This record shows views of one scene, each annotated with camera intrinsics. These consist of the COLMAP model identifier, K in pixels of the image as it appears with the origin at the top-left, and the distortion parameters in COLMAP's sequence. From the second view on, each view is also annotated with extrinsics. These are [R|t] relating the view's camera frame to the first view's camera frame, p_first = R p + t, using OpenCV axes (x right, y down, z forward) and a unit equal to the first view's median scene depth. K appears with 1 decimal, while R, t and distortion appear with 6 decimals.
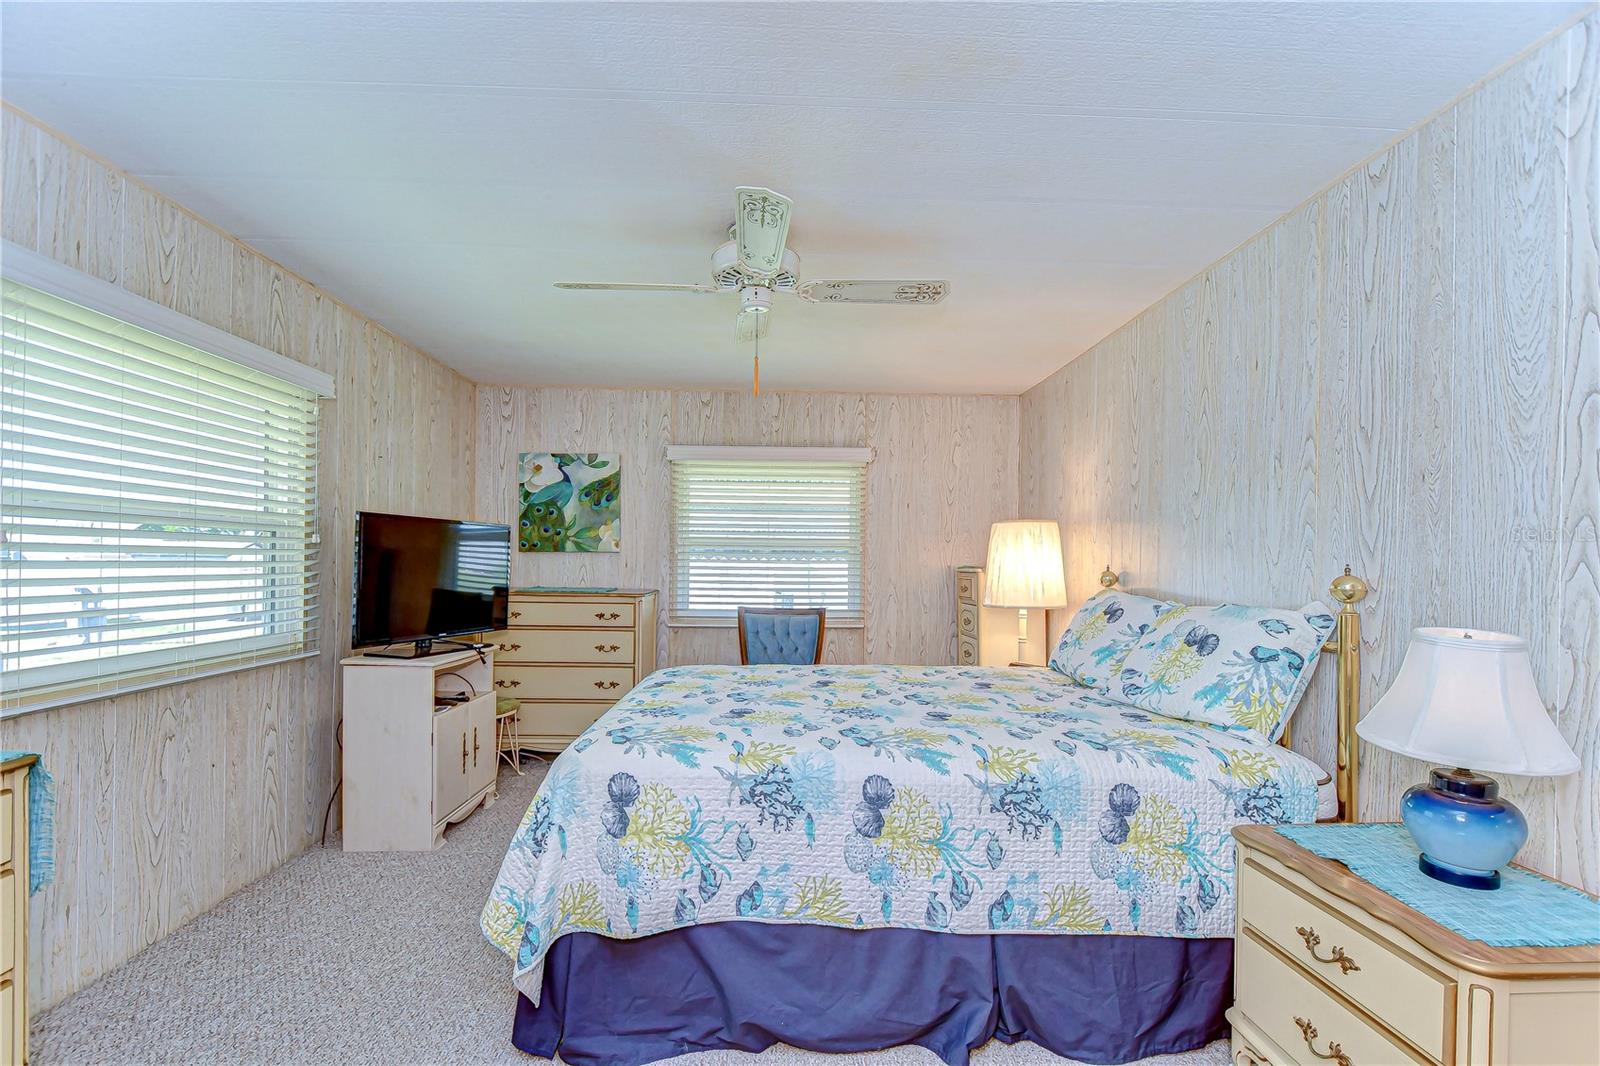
lens RADIAL K [[705.0, 0, 799.6], [0, 705.0, 565.0], [0, 0, 1]] dist [0.011419, -0.009661]
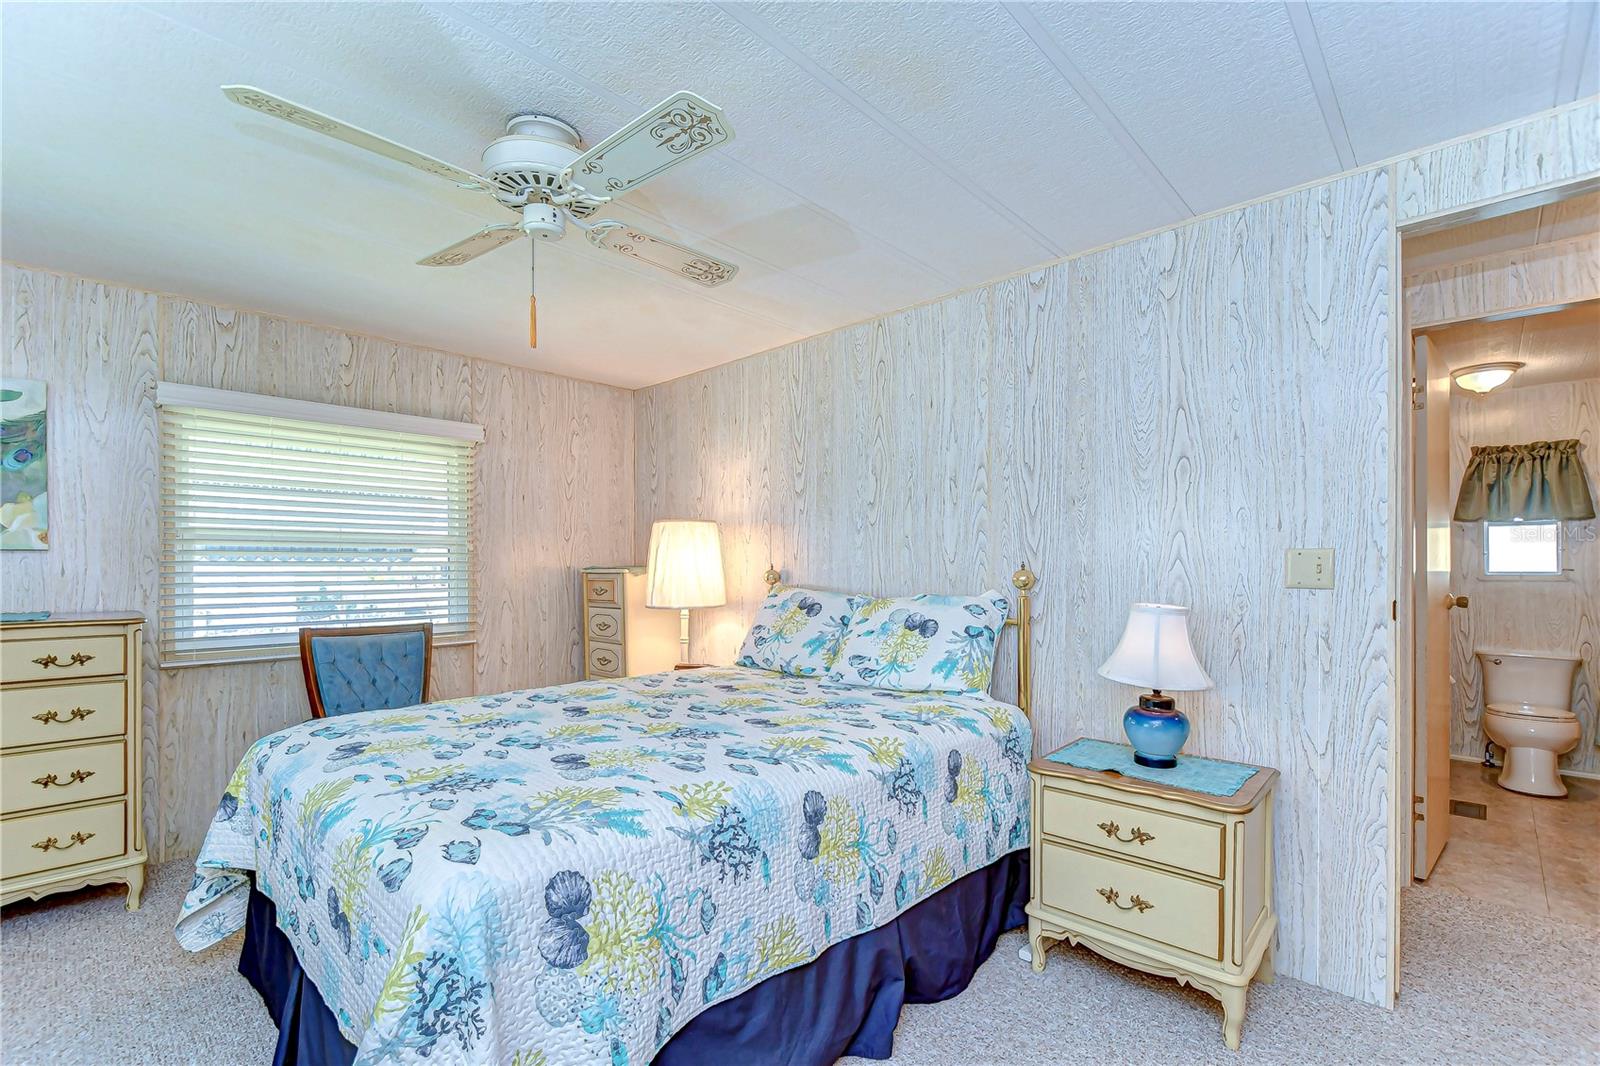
lens RADIAL K [[721.4, 0, 802.6], [0, 721.4, 568.3], [0, 0, 1]] dist [0.011924, -0.010539]
pose [[0.709174, -0.013439, 0.704906, -0.517228], [0.010118, 0.999909, 0.008884, -0.004590], [-0.704961, 0.000832, 0.709245, 0.300481]]
